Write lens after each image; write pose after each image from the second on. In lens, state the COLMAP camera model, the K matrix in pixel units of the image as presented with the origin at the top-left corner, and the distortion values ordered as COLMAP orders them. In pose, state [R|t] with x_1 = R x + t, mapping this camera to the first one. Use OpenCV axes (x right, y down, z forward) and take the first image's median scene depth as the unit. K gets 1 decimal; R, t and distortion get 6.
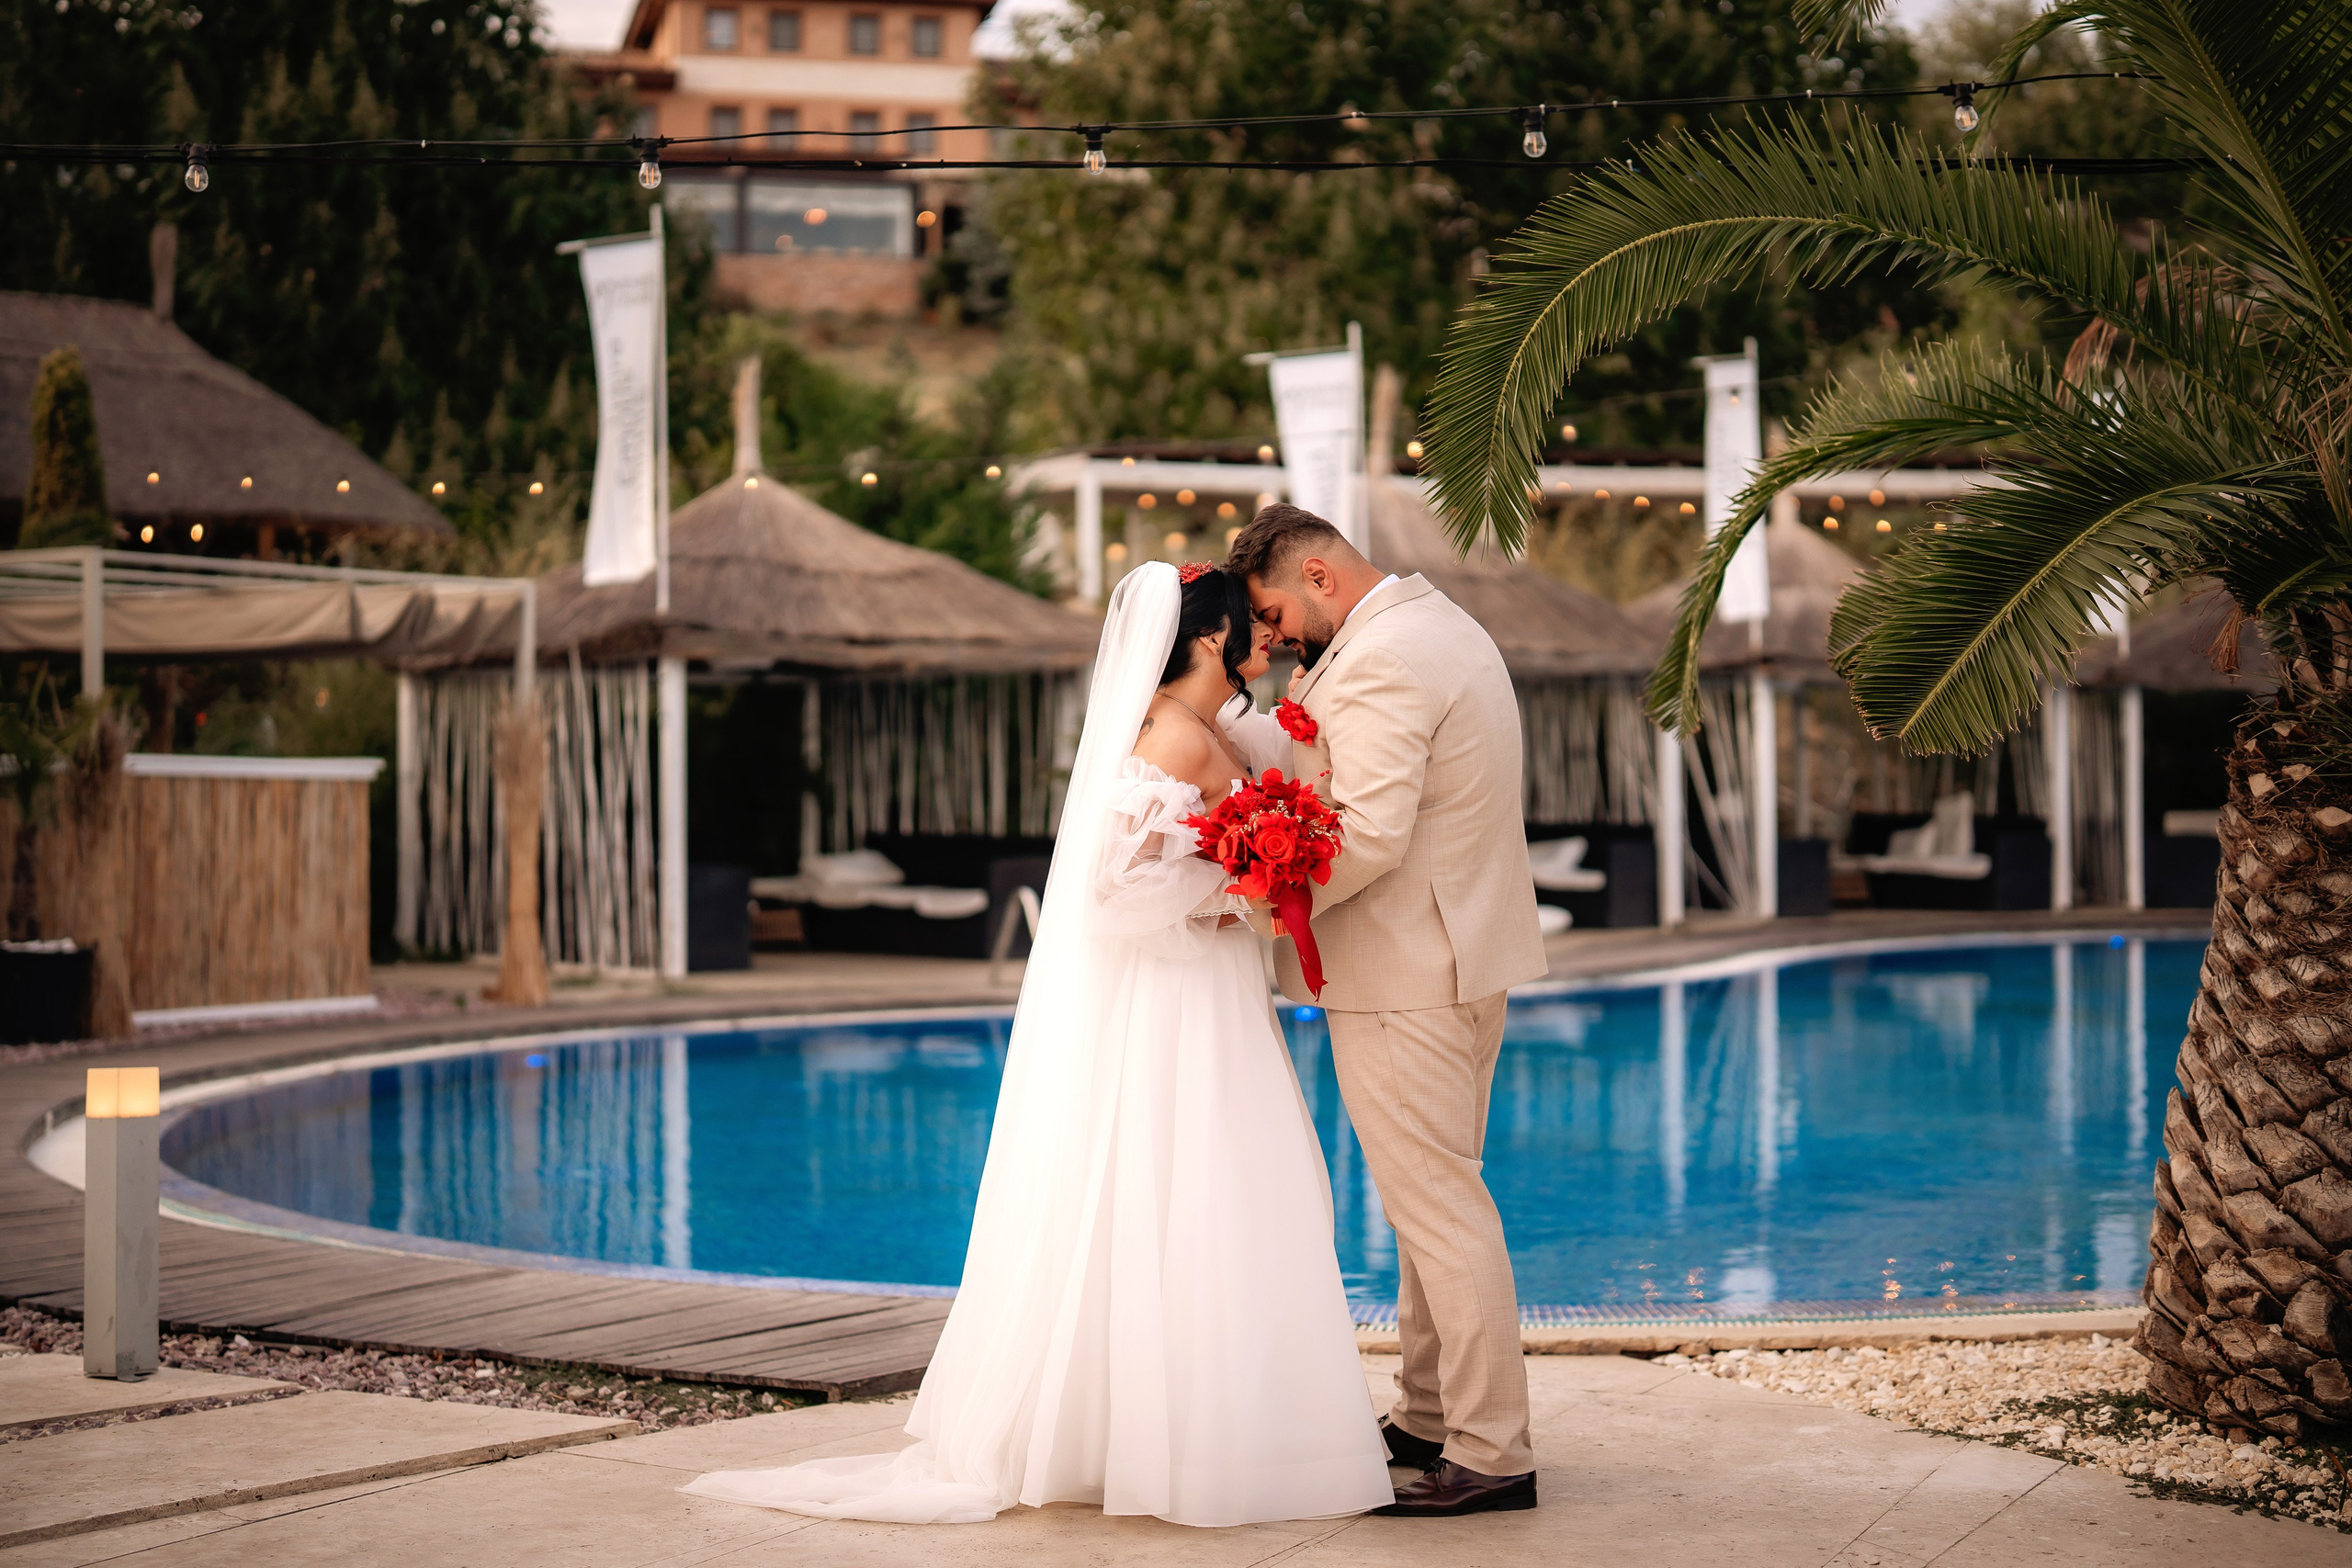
lens RADIAL K [[3341.2, 0, 1176.0], [0, 3341.2, 784.0], [0, 0, 1]] dist [-0.168753, 0.987324]
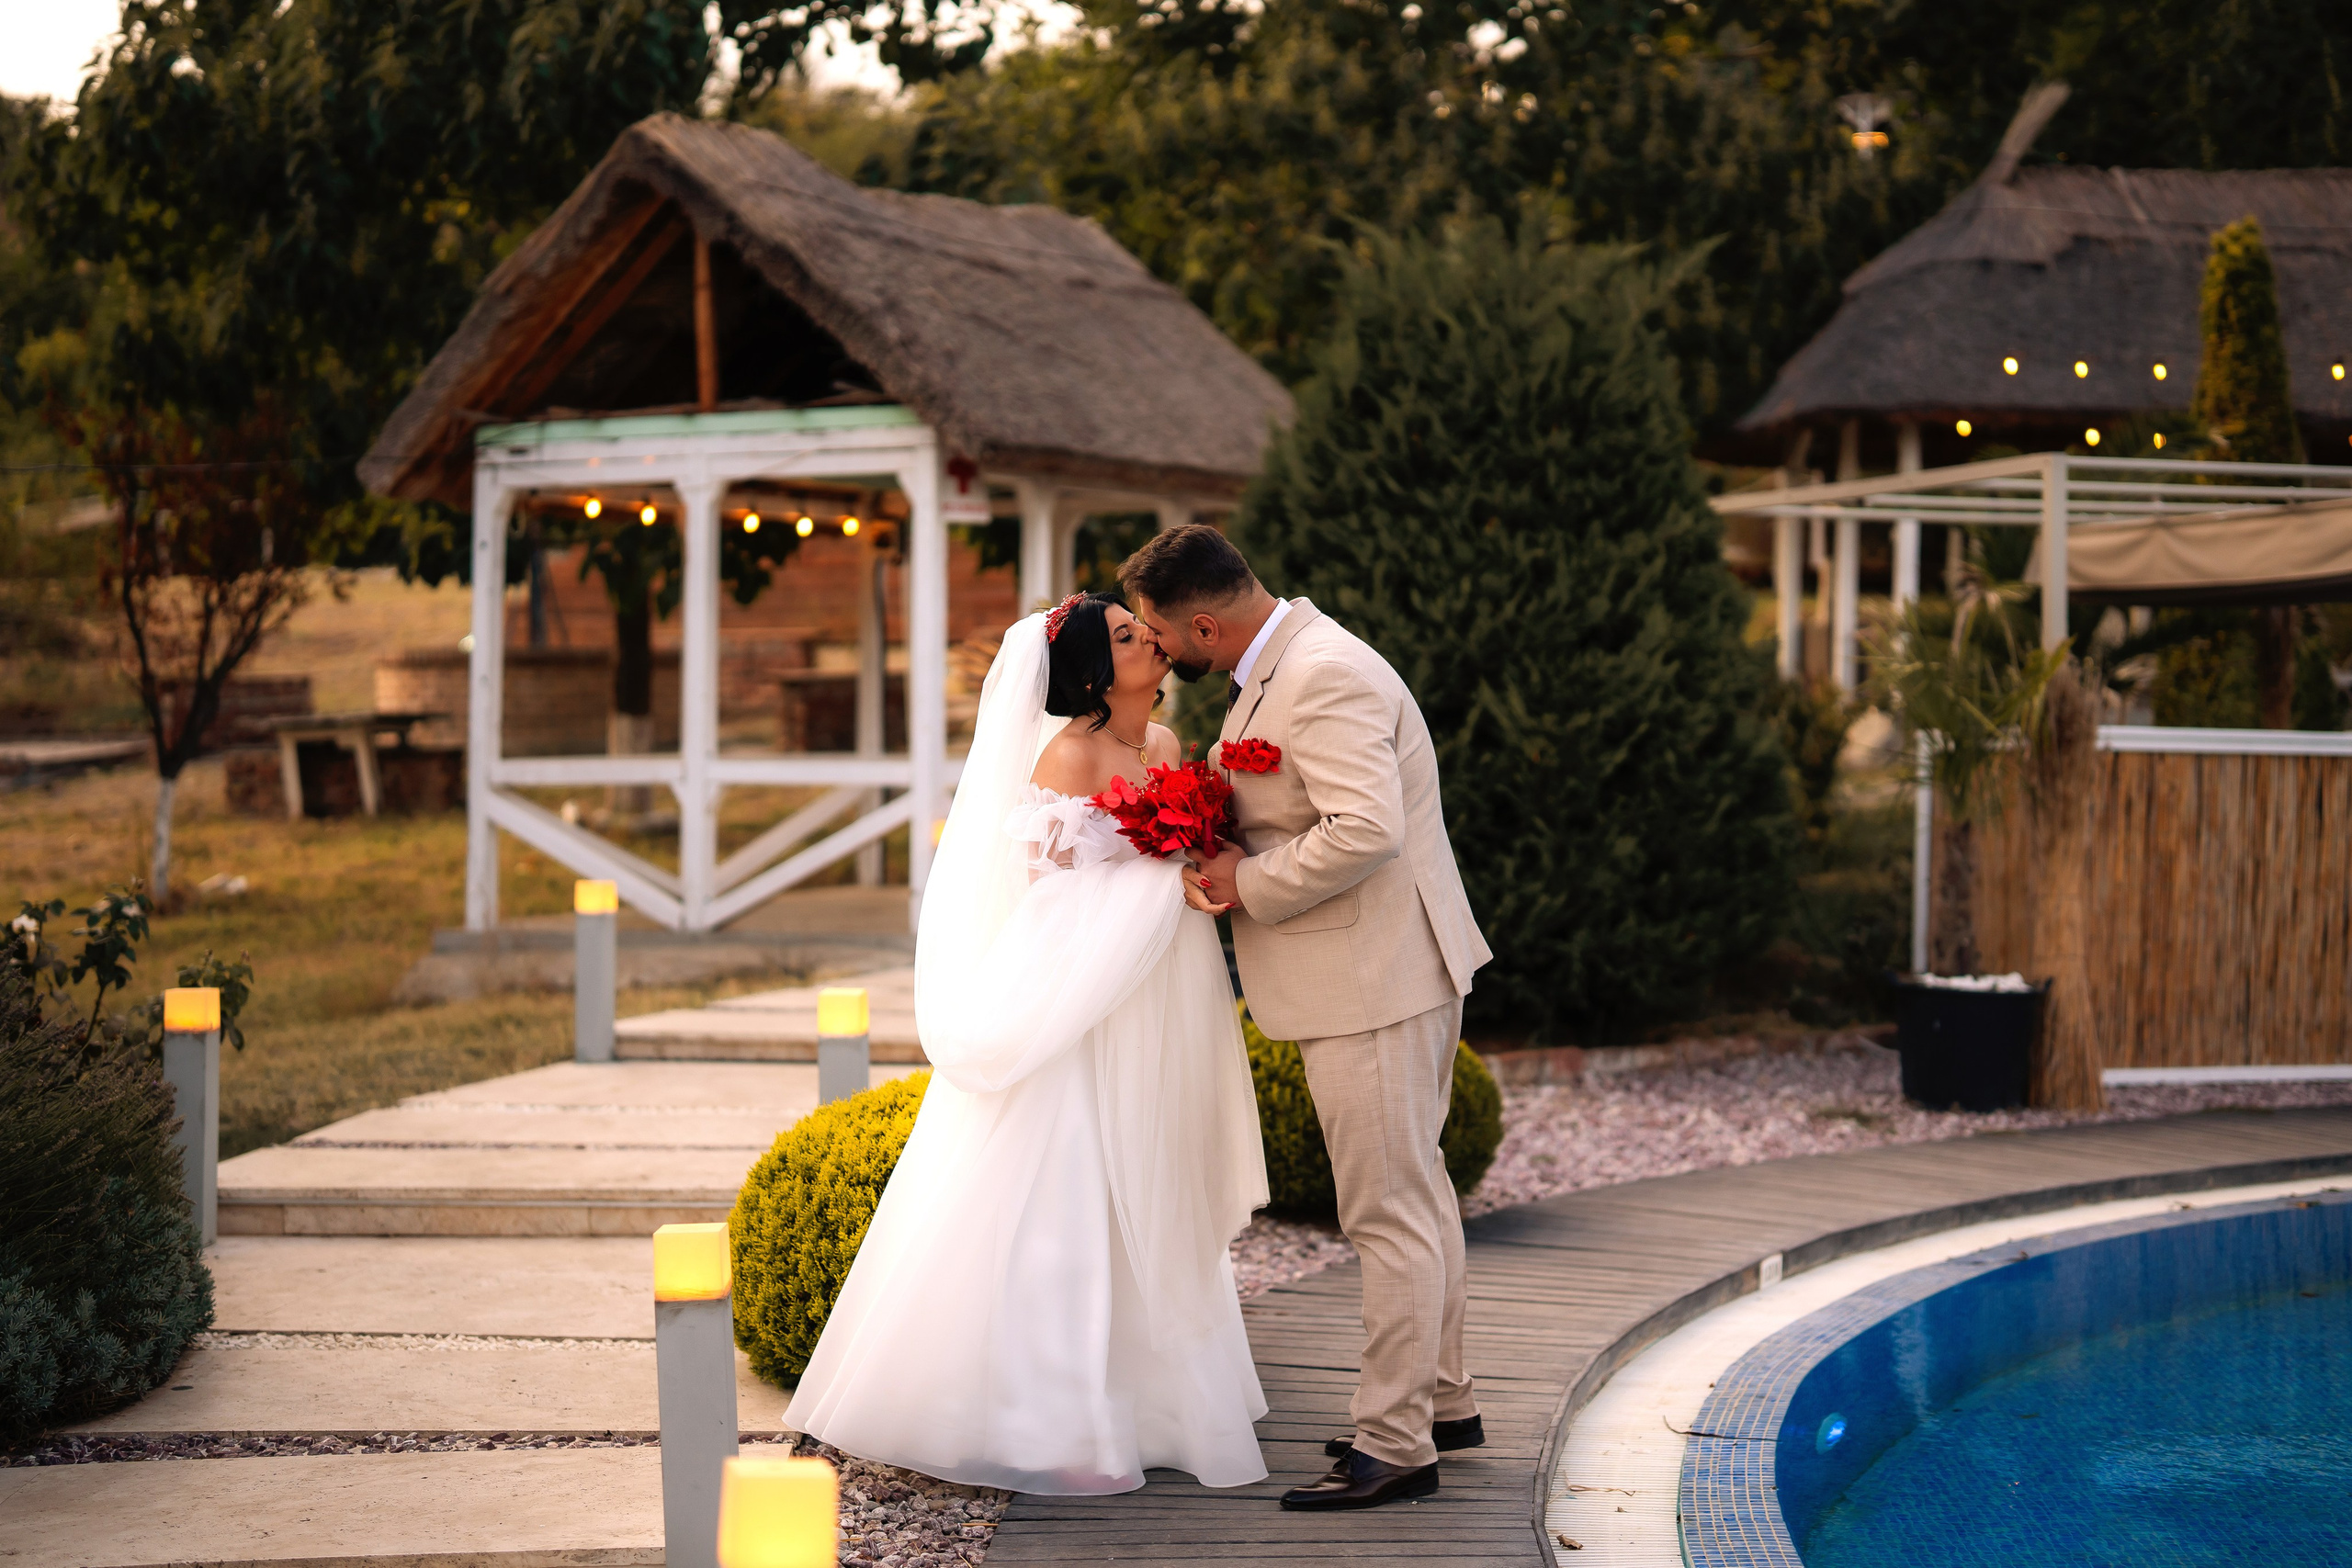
lens RADIAL K [[3341.2, 0, 1176.0], [0, 3341.2, 784.0], [0, 0, 1]] dist [-0.168753, 0.987324]
pose [[0.751995, 0.017817, -0.658928, 0.039778], [-0.005109, 0.999762, 0.021201, -0.024386], [0.659149, -0.012577, 0.751907, 0.663064]]
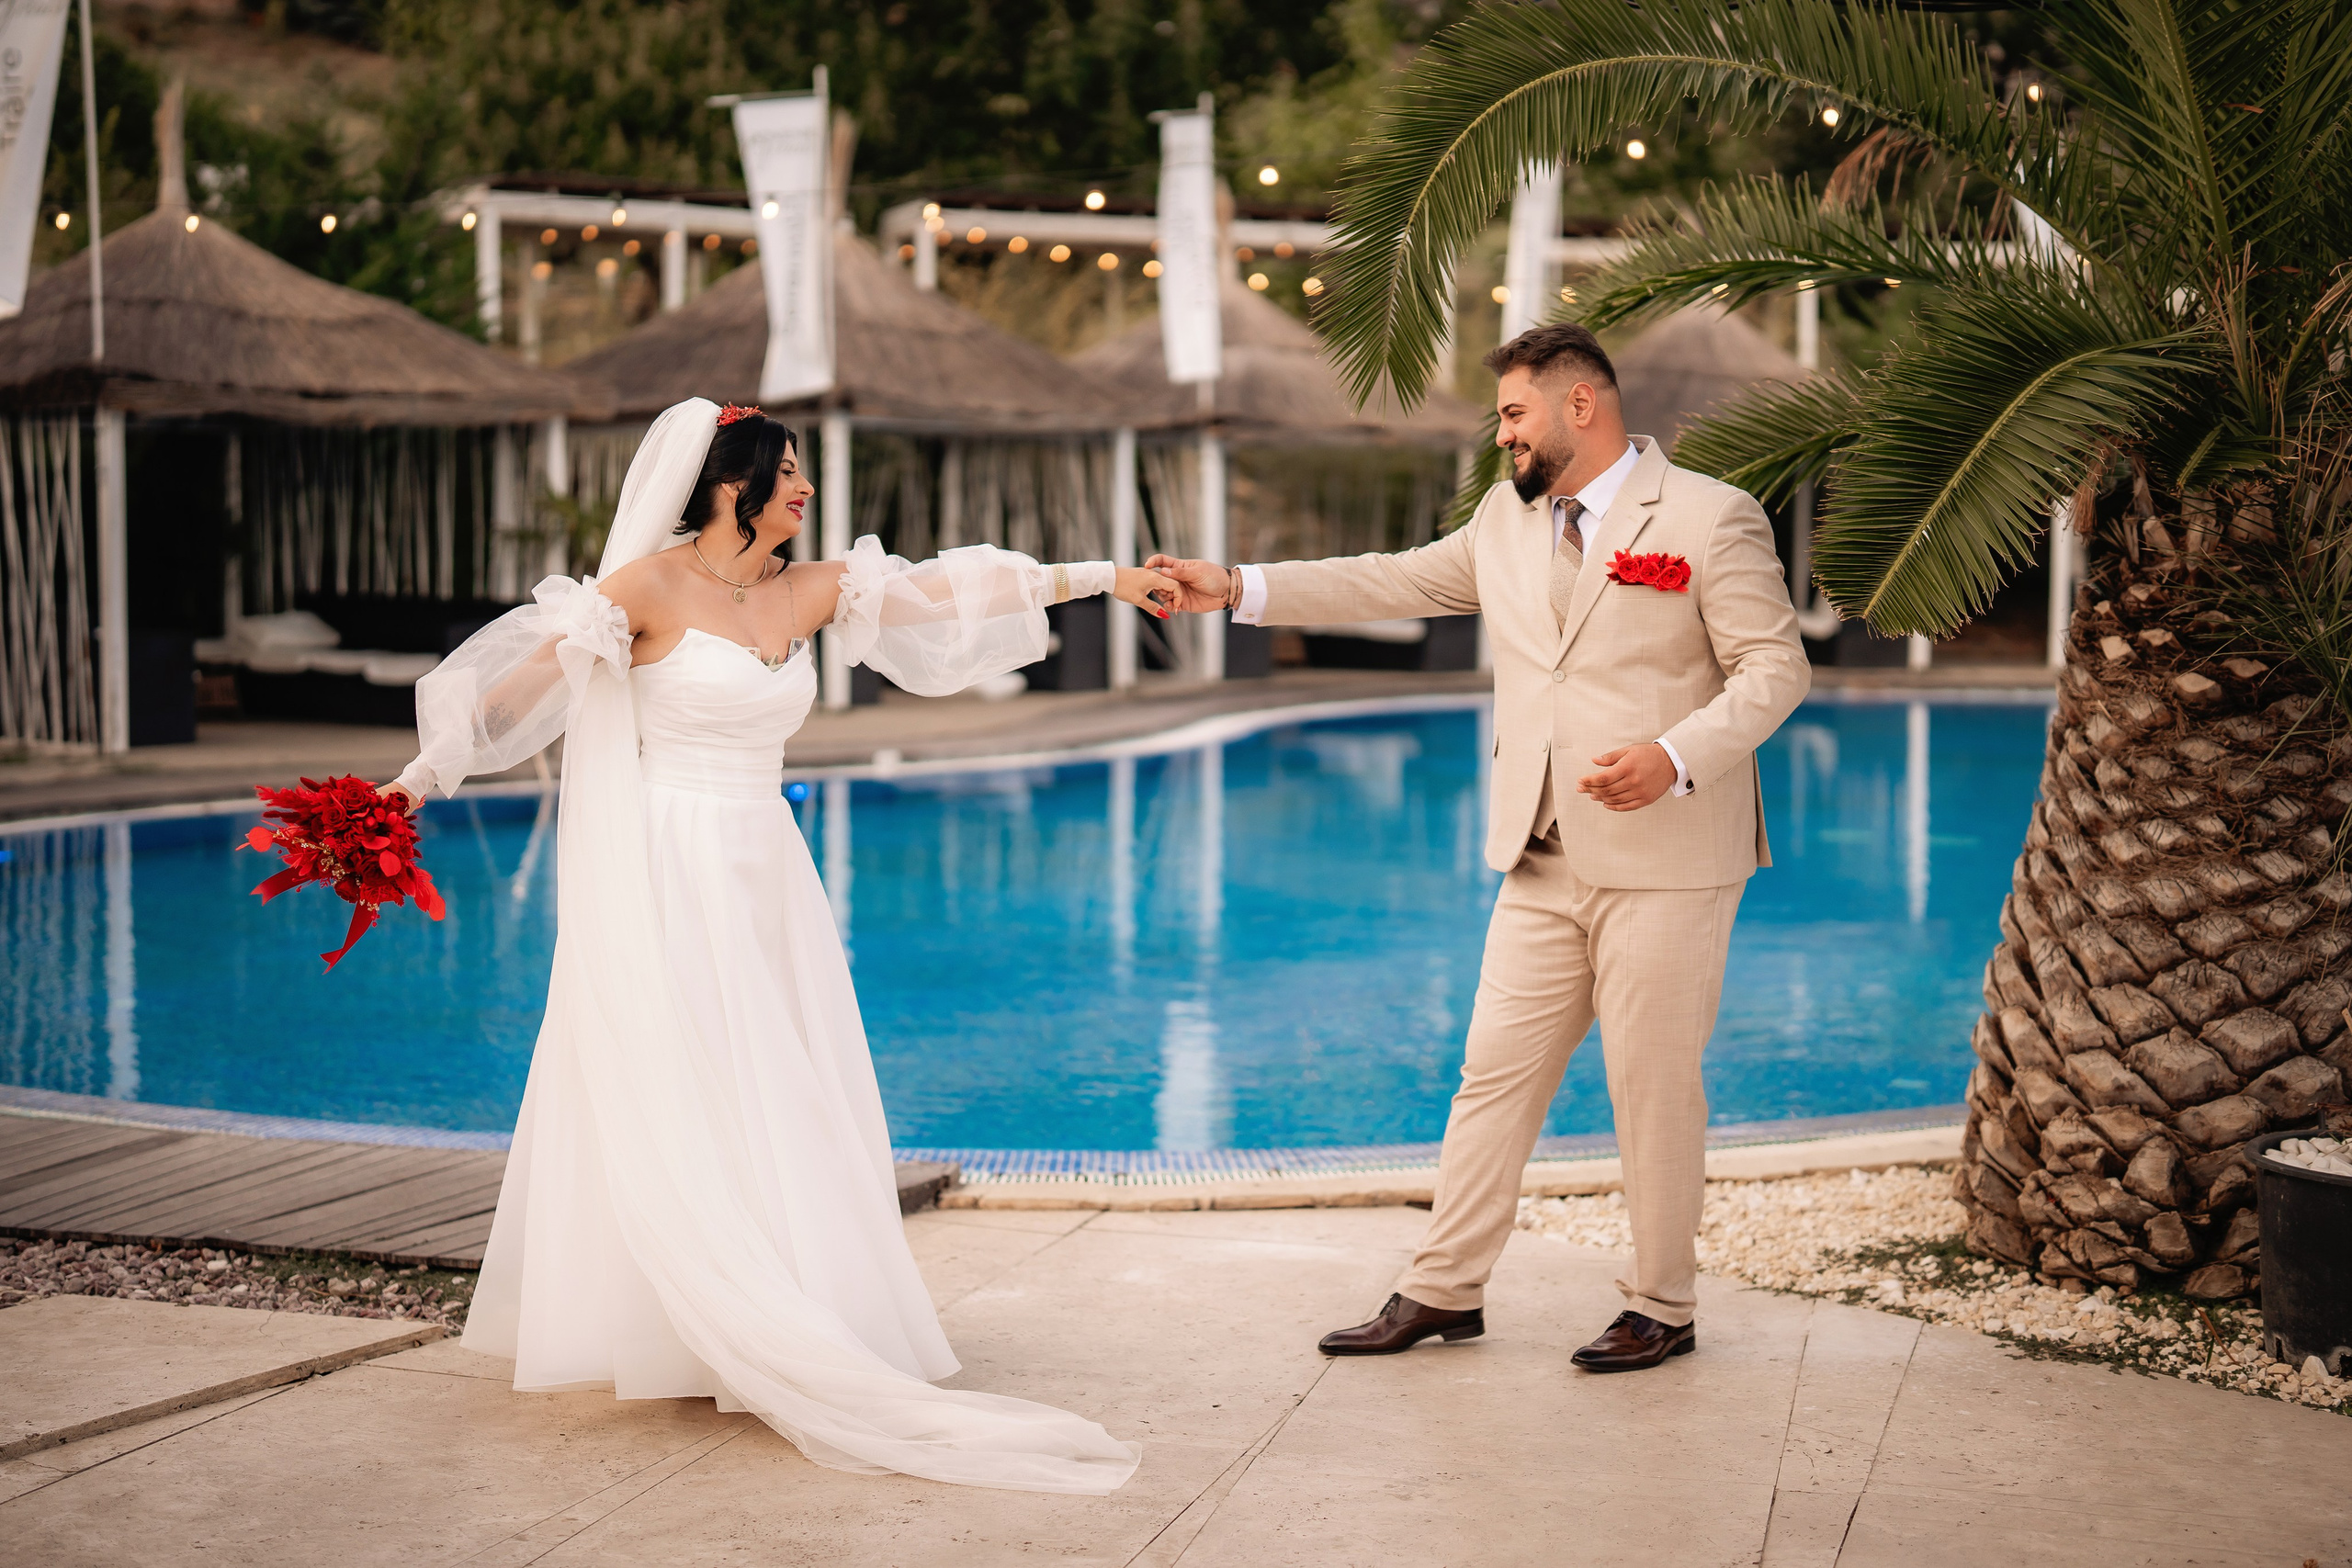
lens RADIAL K [[3367.9, 0, 1176.0], [0, 3367.9, 784.0], [0, 0, 1]] dist [-0.145563, 0.862250]
pose [[0.979344, -0.004051, 0.202159, -0.132640], [-0.012201, 0.996793, 0.079082, -0.029982], [-0.201831, -0.079915, 0.976155, 0.055380]]
